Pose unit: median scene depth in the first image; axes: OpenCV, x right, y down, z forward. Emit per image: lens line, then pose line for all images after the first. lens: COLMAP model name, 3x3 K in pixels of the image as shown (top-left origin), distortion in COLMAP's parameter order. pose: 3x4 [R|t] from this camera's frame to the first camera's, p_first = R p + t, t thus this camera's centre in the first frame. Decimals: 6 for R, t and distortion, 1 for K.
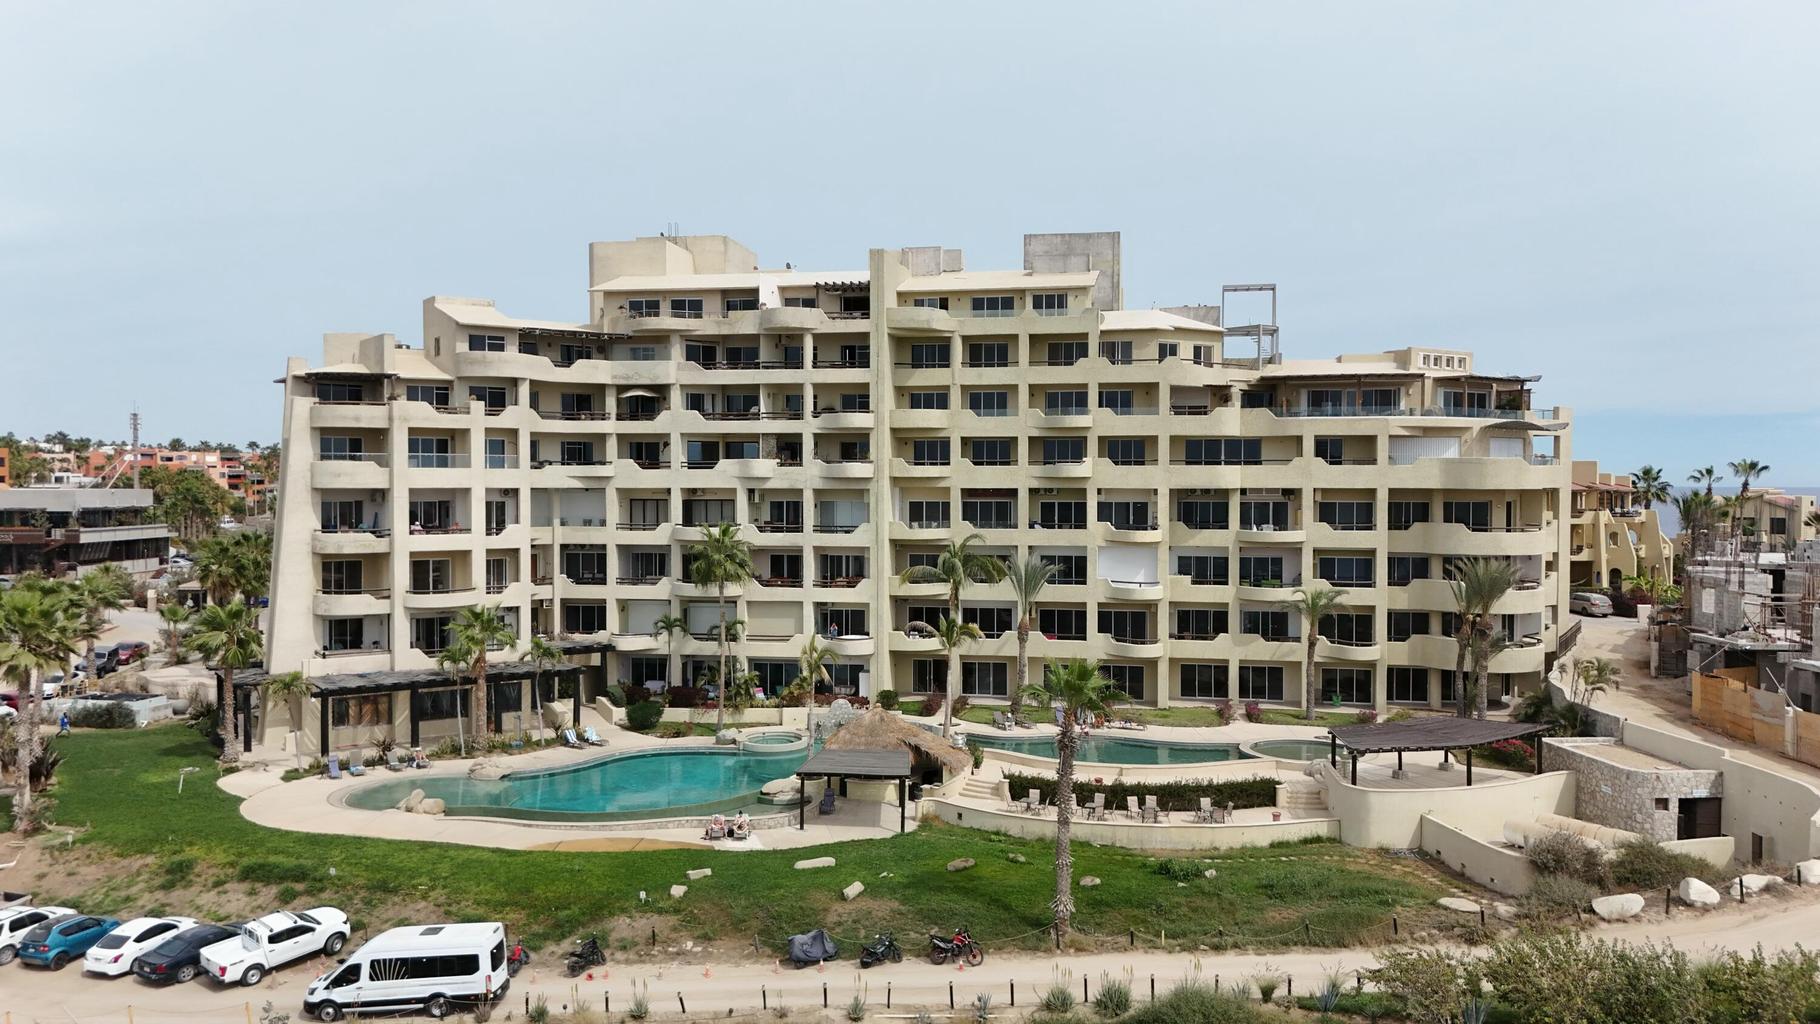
lens RADIAL K [[1334.1, 0, 863.7], [0, 1334.1, 512.1], [0, 0, 1]] dist [0.049058, -0.035699]
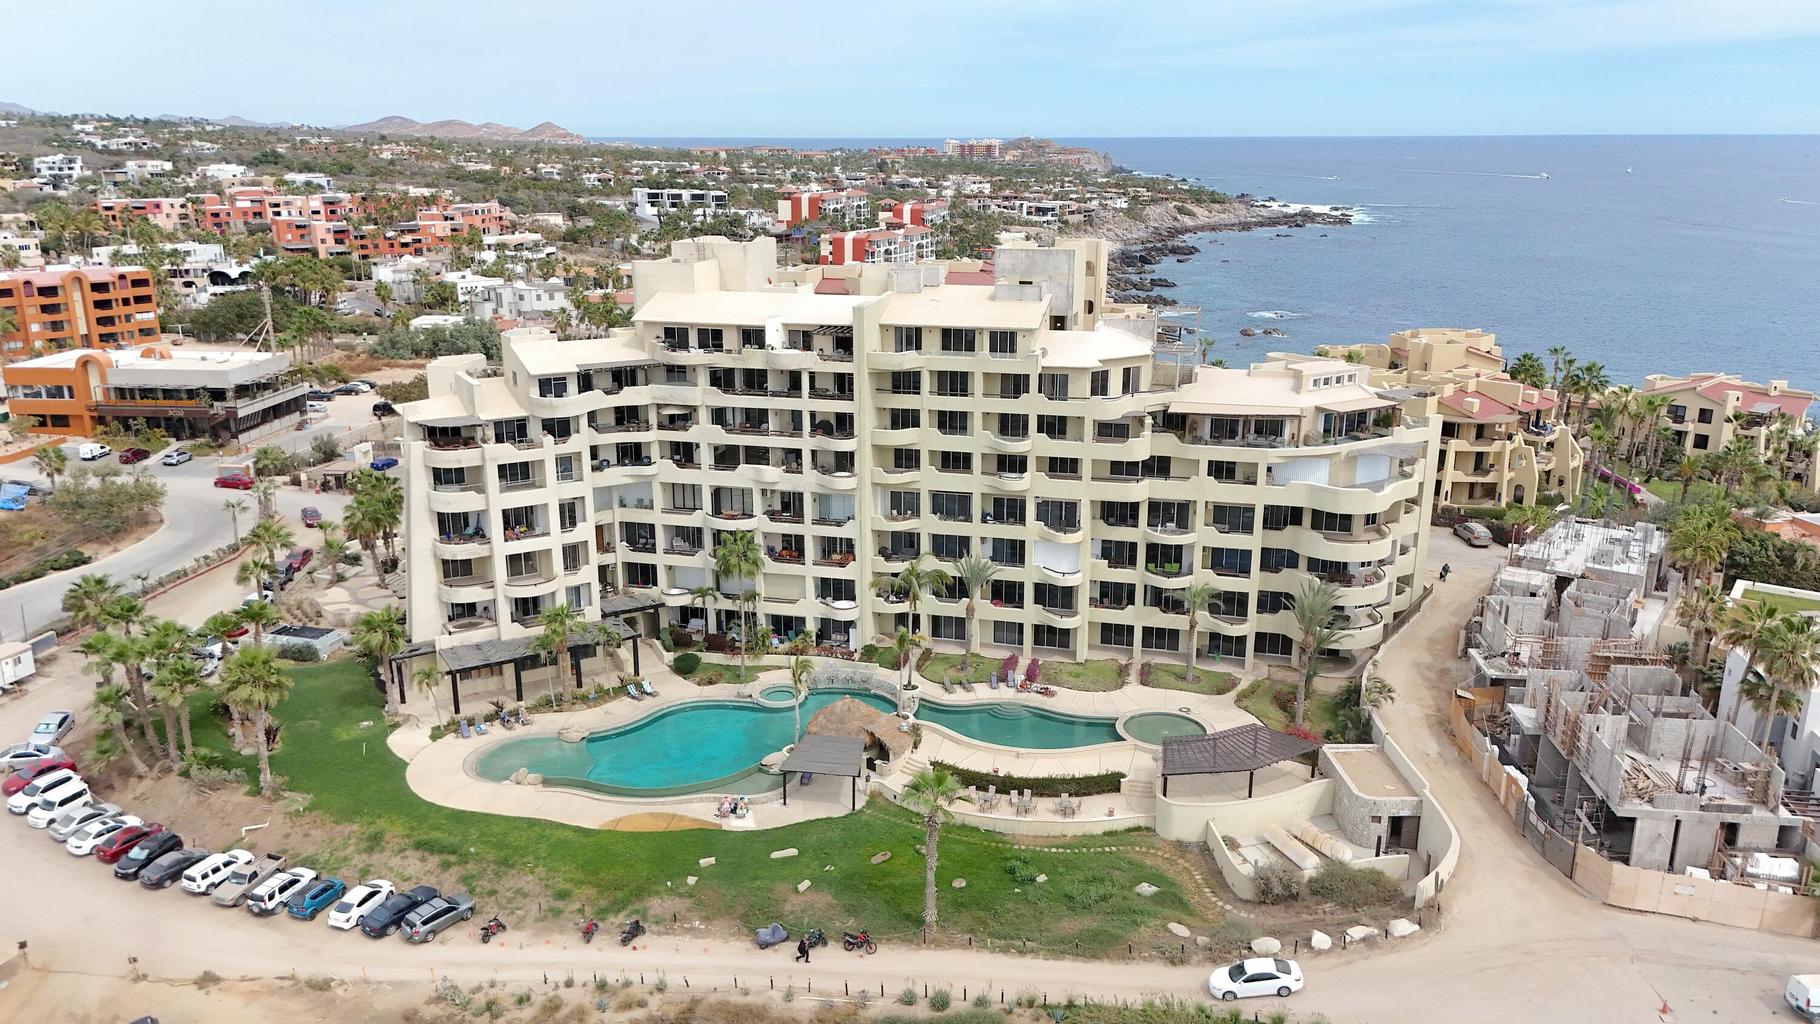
lens RADIAL K [[1334.1, 0, 863.7], [0, 1334.1, 512.1], [0, 0, 1]] dist [0.049058, -0.035699]
pose [[0.997483, 0.012981, -0.069704, 0.102248], [0.005538, 0.965832, 0.259109, -0.333863], [0.070686, -0.258843, 0.963329, -0.231206]]
